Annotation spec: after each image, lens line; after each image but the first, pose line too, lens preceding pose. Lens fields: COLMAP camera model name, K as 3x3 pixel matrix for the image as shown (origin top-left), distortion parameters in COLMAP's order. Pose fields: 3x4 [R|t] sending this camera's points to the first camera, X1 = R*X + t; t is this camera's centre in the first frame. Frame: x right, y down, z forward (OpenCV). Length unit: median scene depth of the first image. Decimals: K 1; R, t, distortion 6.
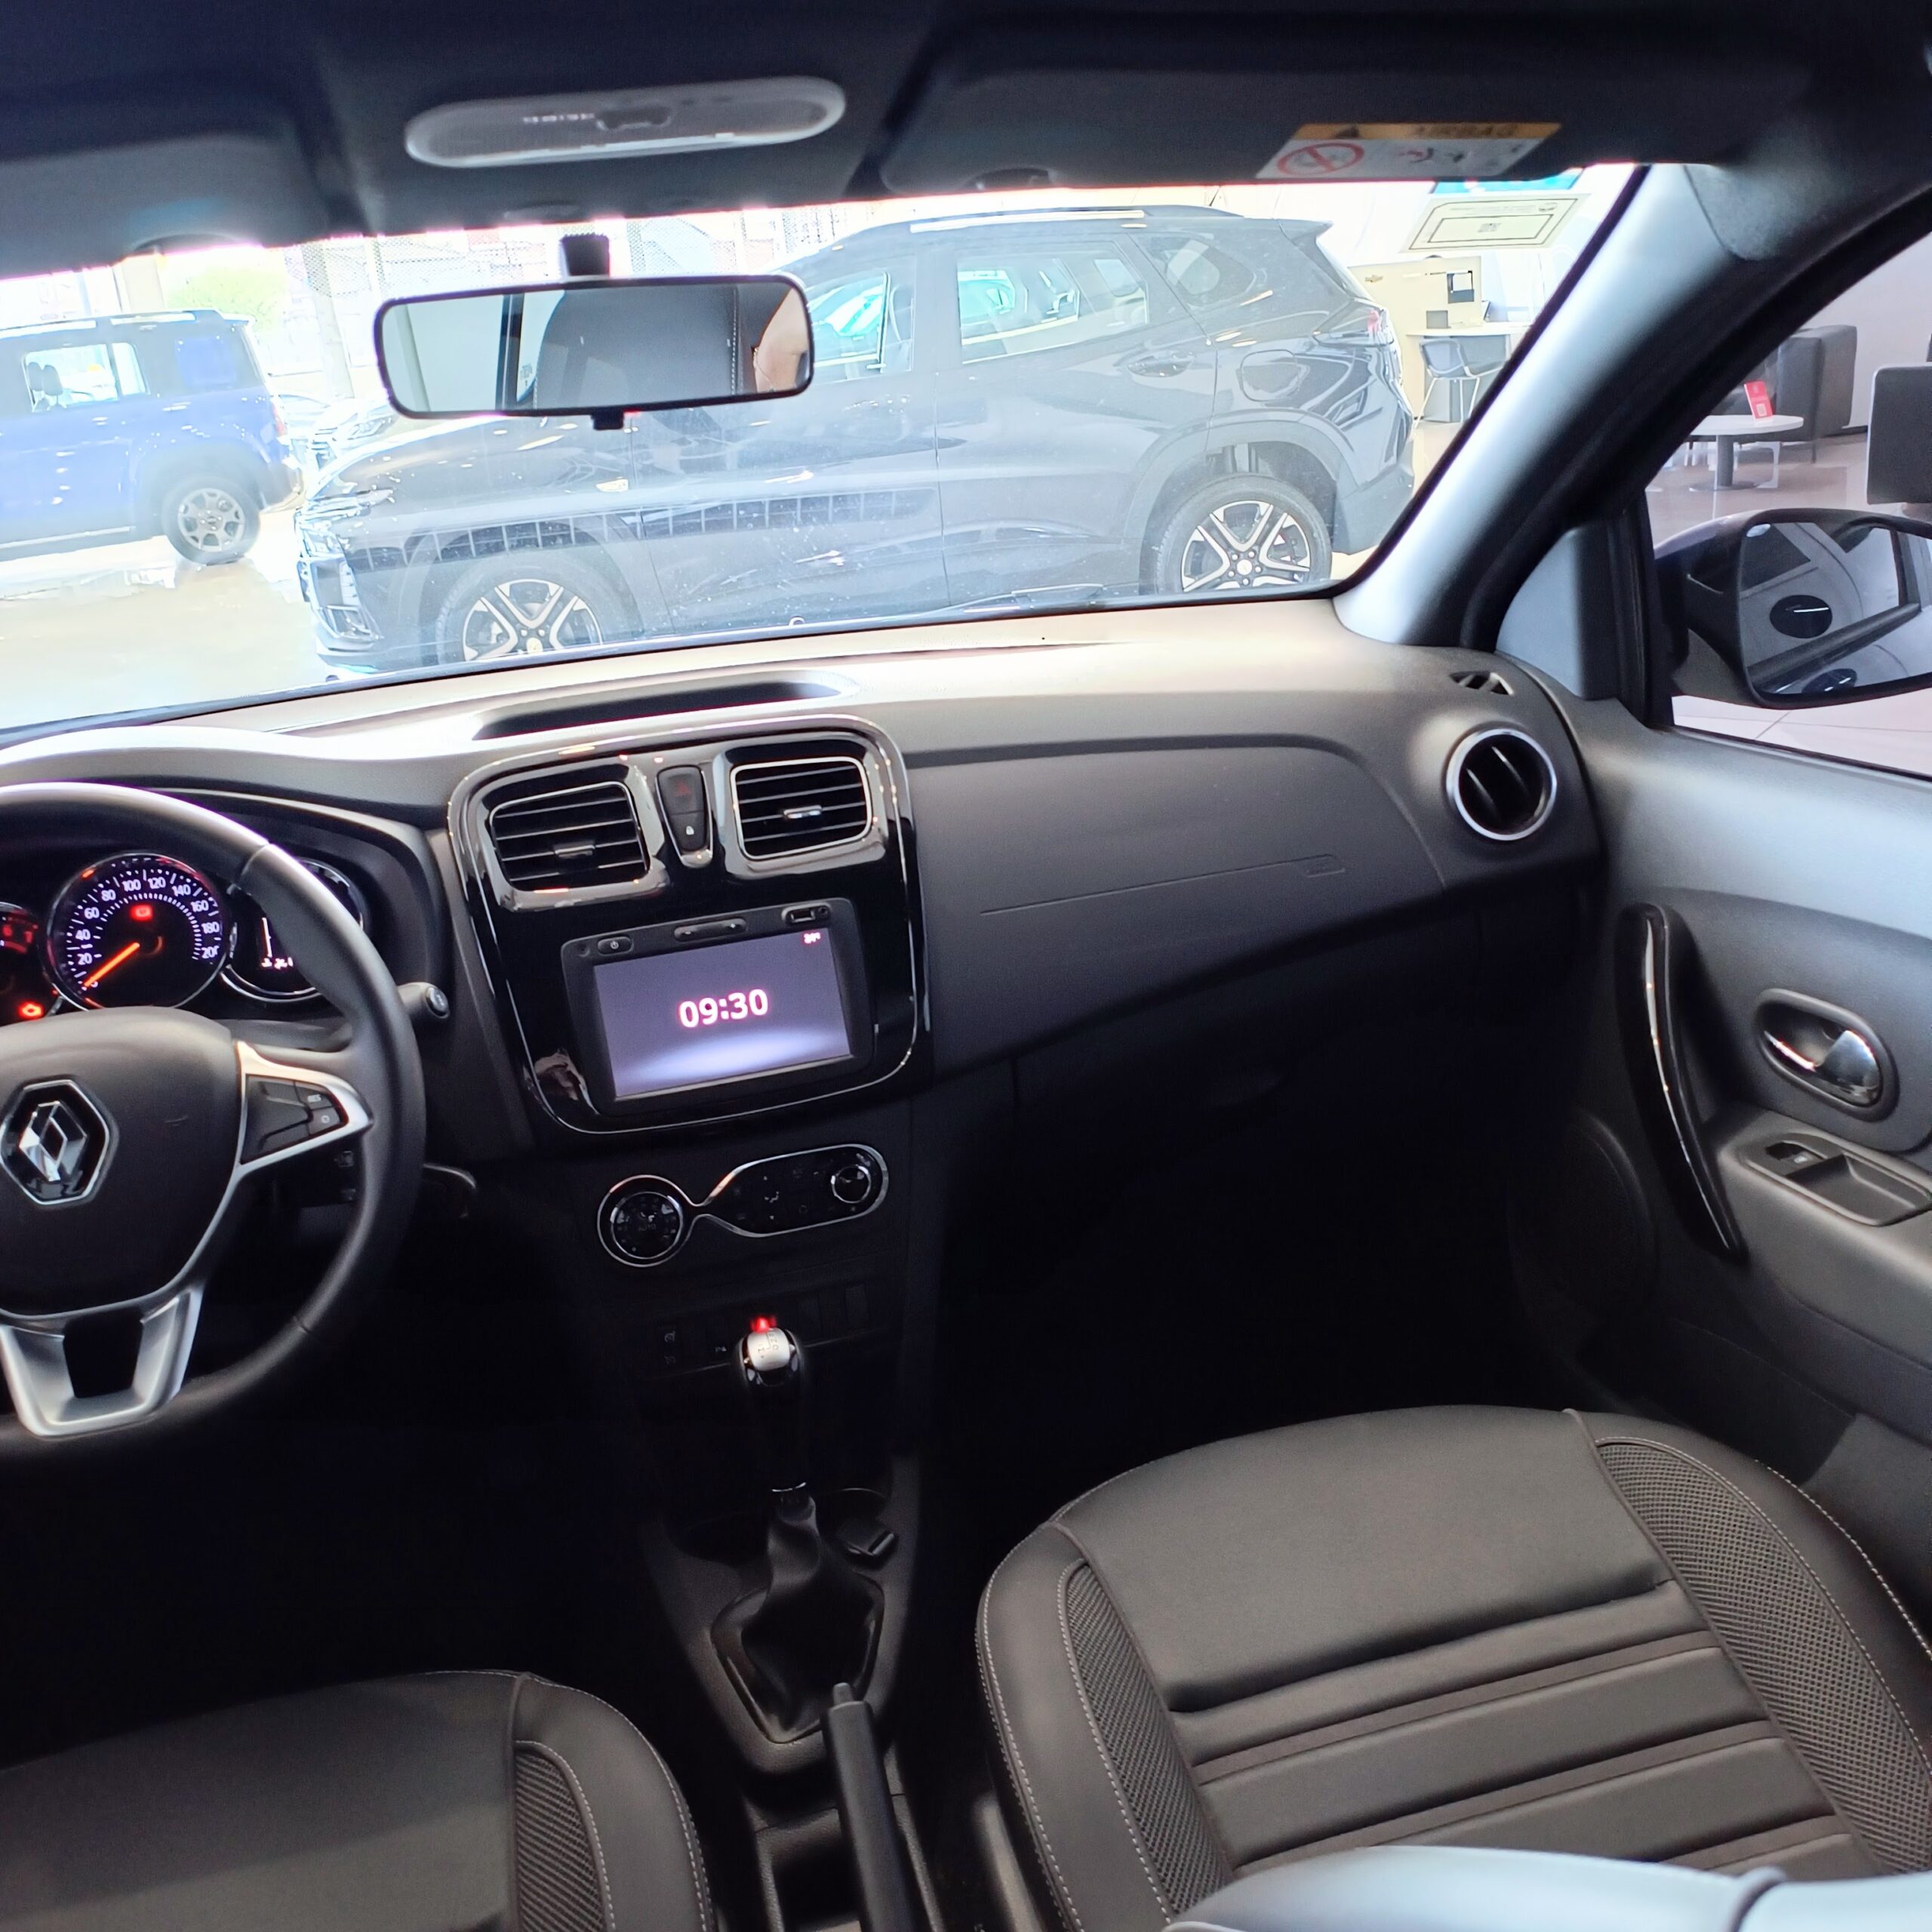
lens RADIAL K [[1834.8, 0, 966.0], [0, 1834.8, 966.0], [0, 0, 1]] dist [0.152048, -0.328938]
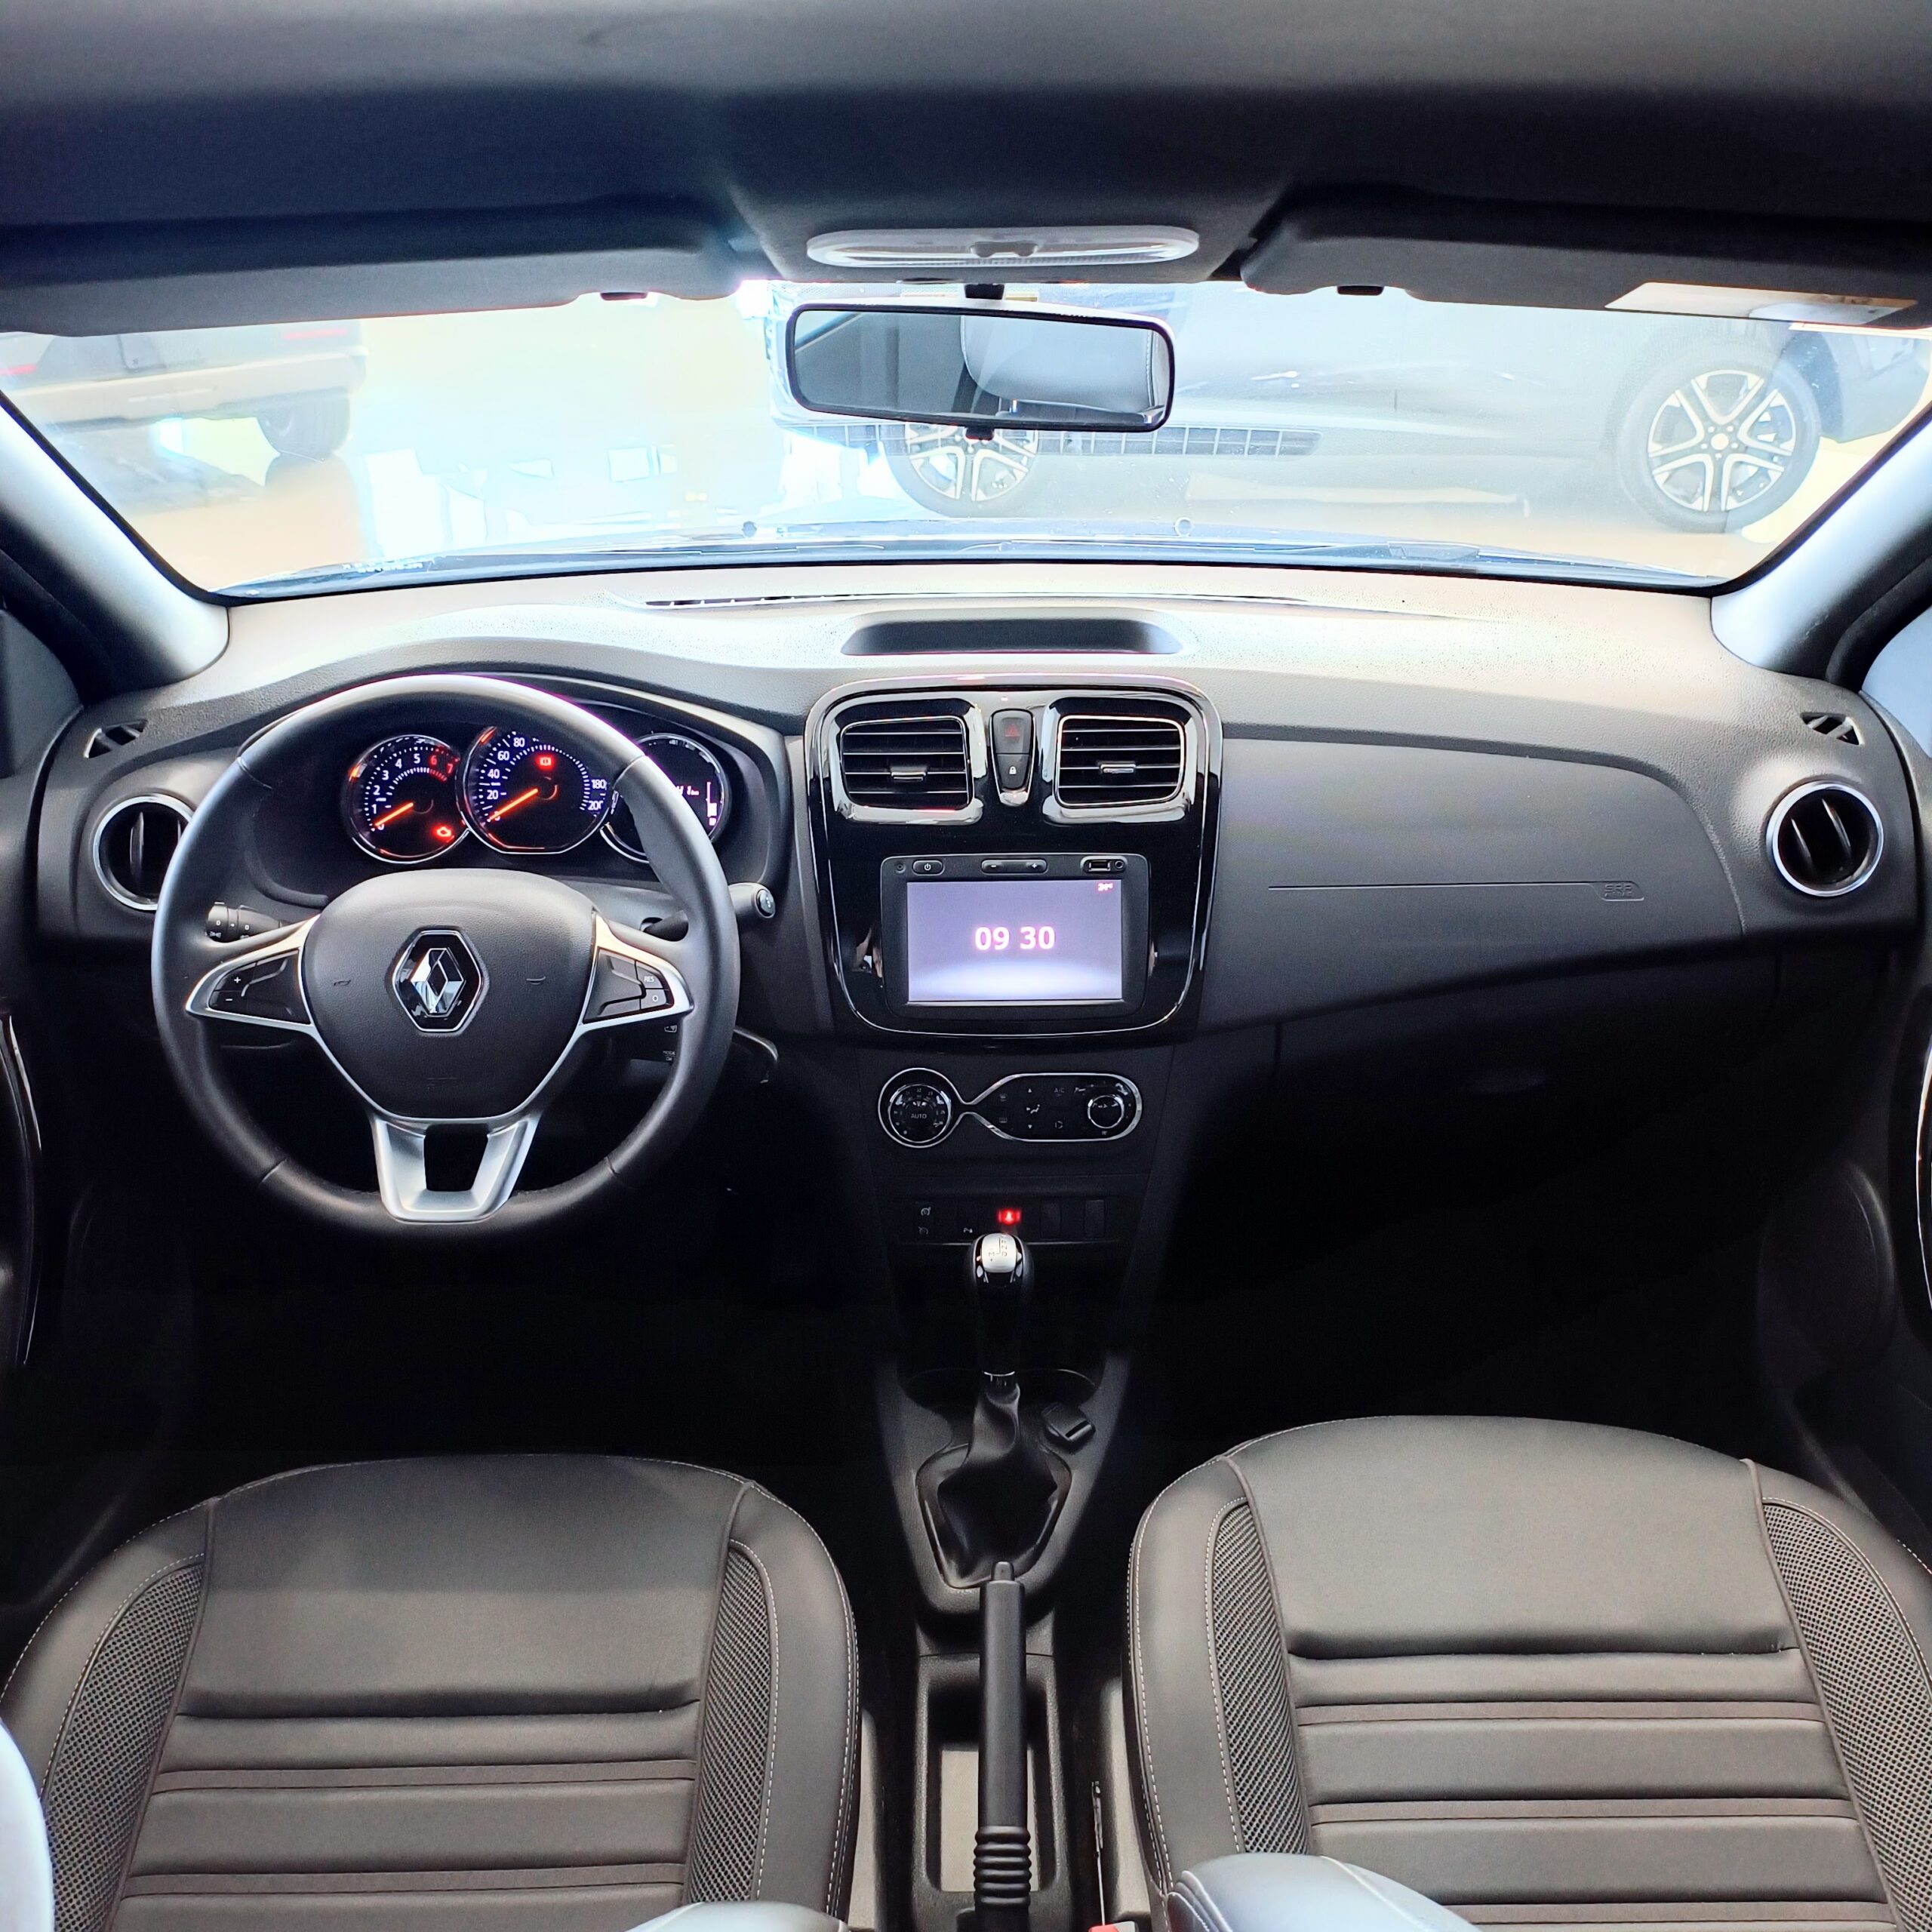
lens RADIAL K [[1841.2, 0, 992.7], [0, 1841.2, 941.5], [0, 0, 1]] dist [0.147220, -0.266301]
pose [[0.968238, 0.177479, -0.176114, 0.049497], [-0.159941, 0.981053, 0.109335, -0.092599], [0.192182, -0.077695, 0.978279, -0.079346]]
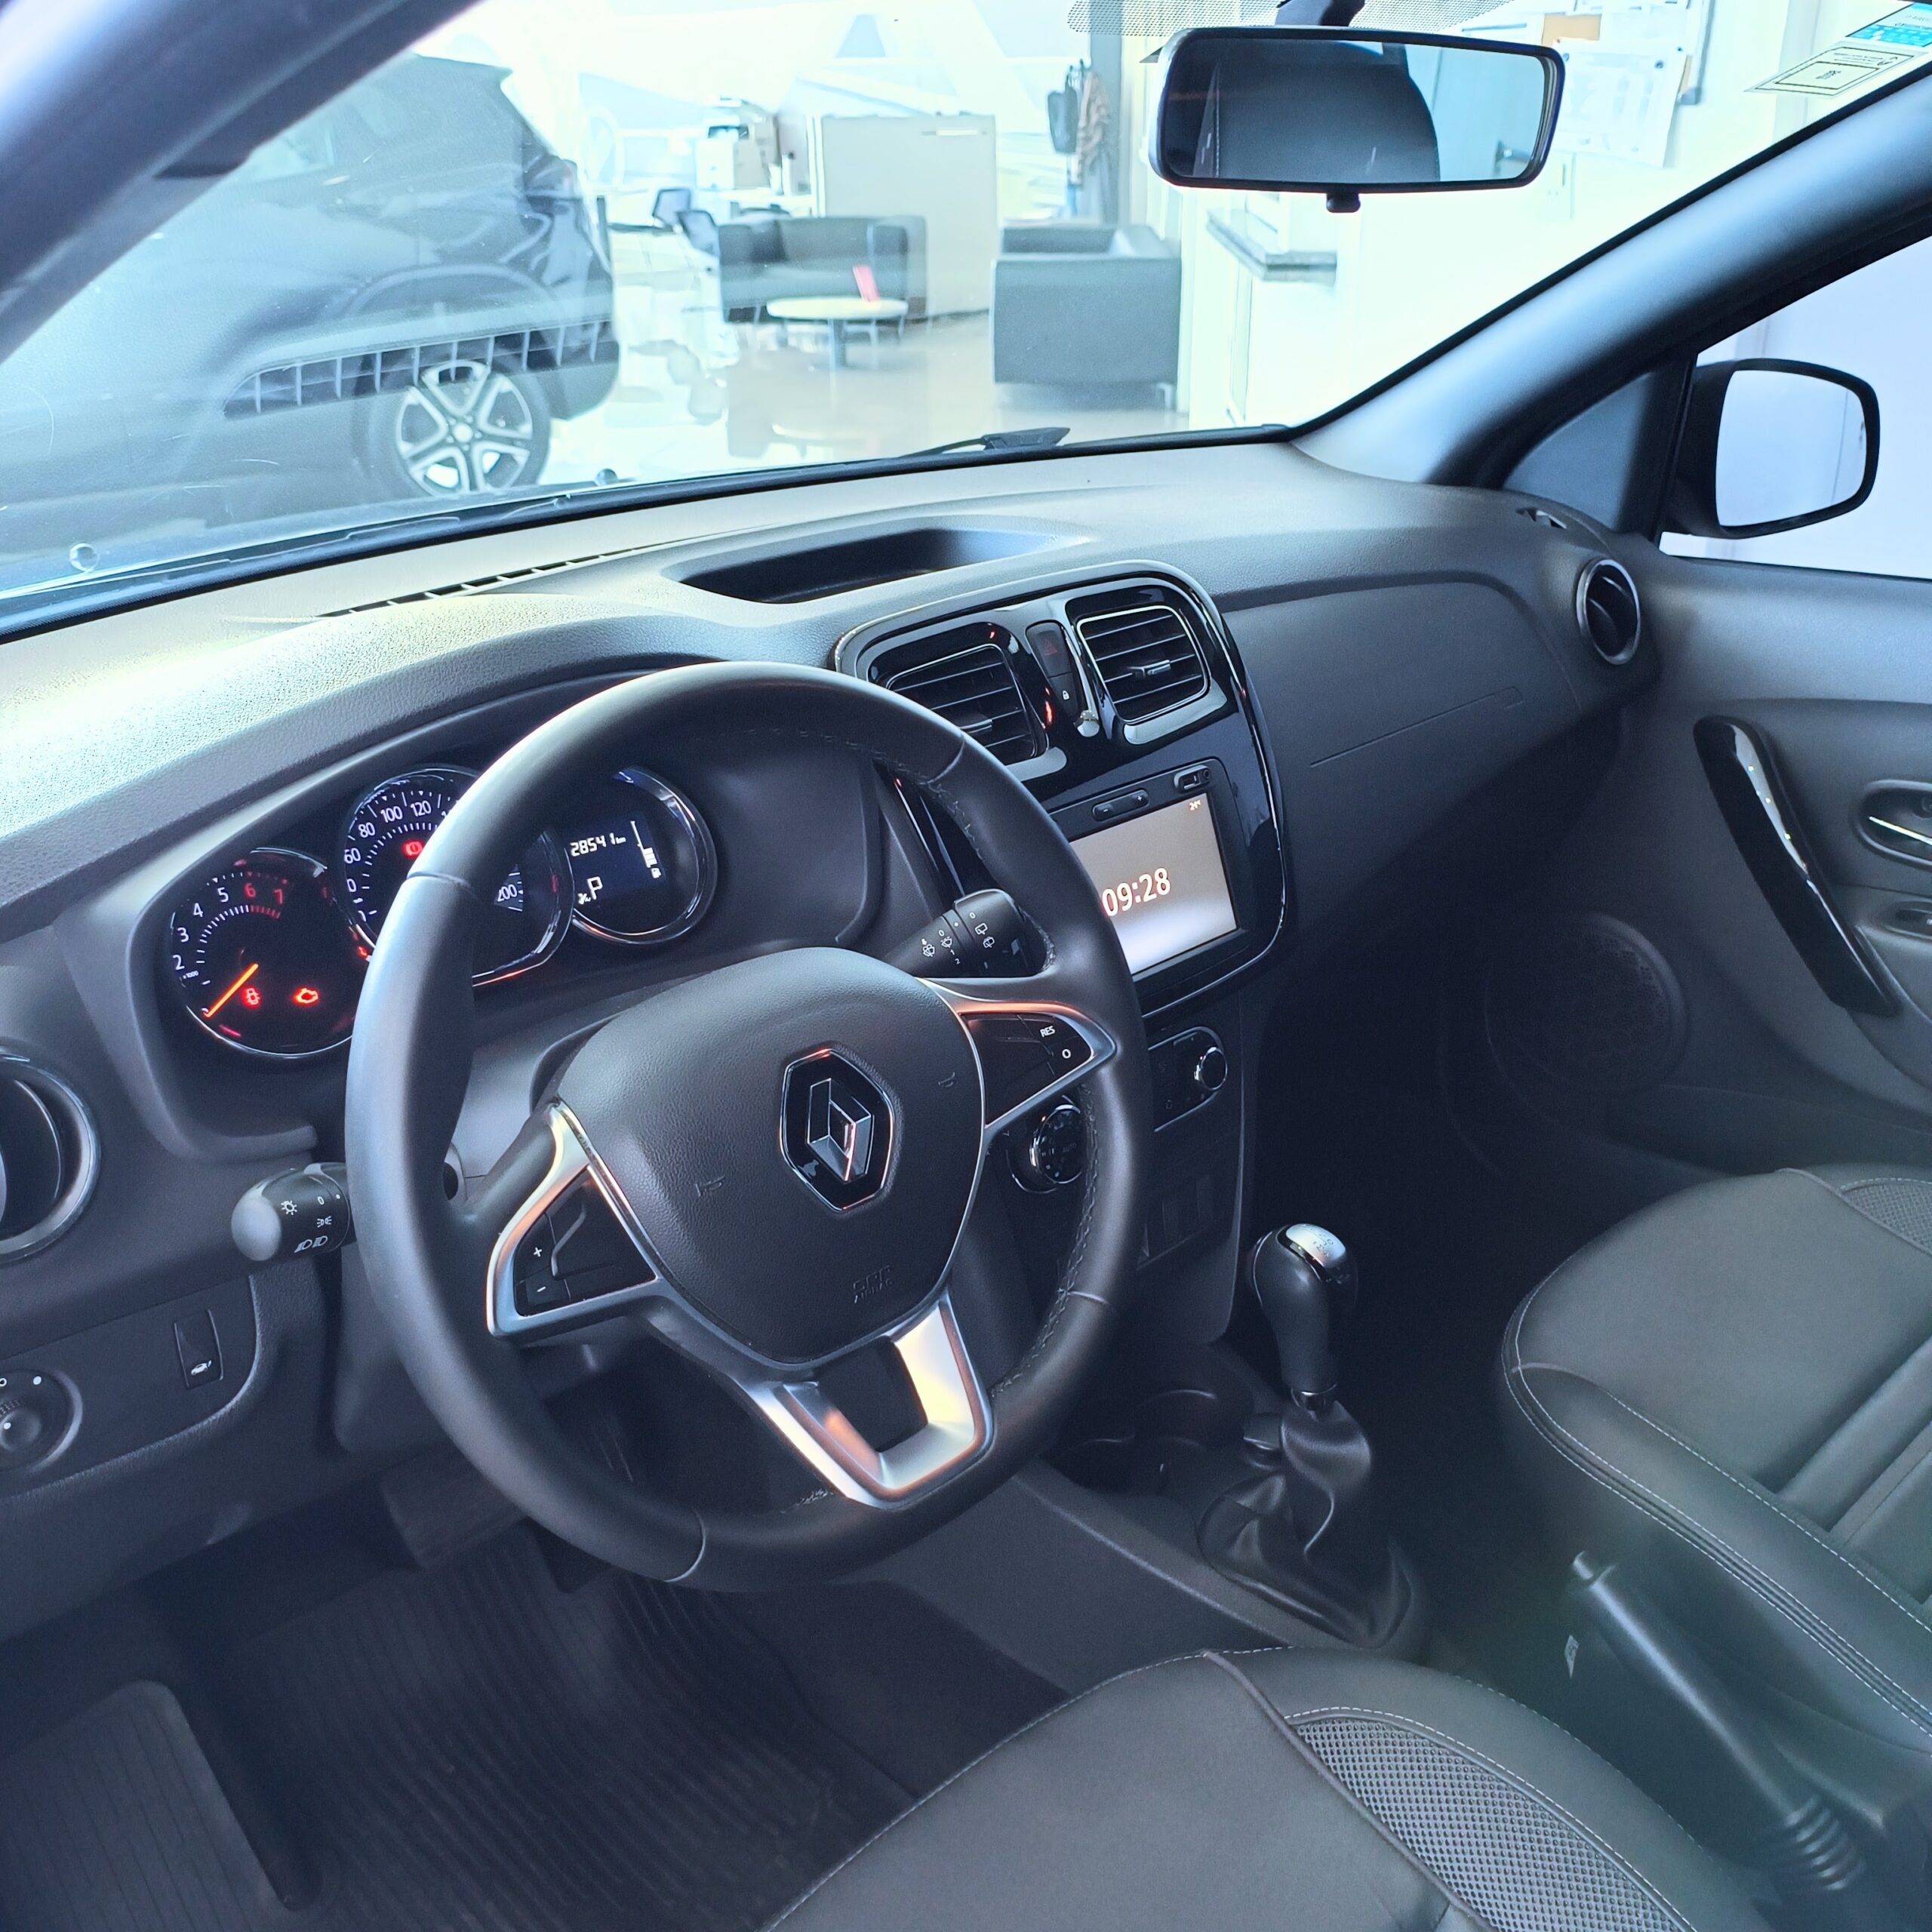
lens RADIAL K [[1854.6, 0, 983.6], [0, 1854.6, 940.2], [0, 0, 1]] dist [0.102381, -0.203143]
pose [[0.876301, -0.117972, 0.467097, -0.616705], [0.095338, 0.992845, 0.071898, -0.025381], [-0.472237, -0.018472, 0.881278, 0.239109]]
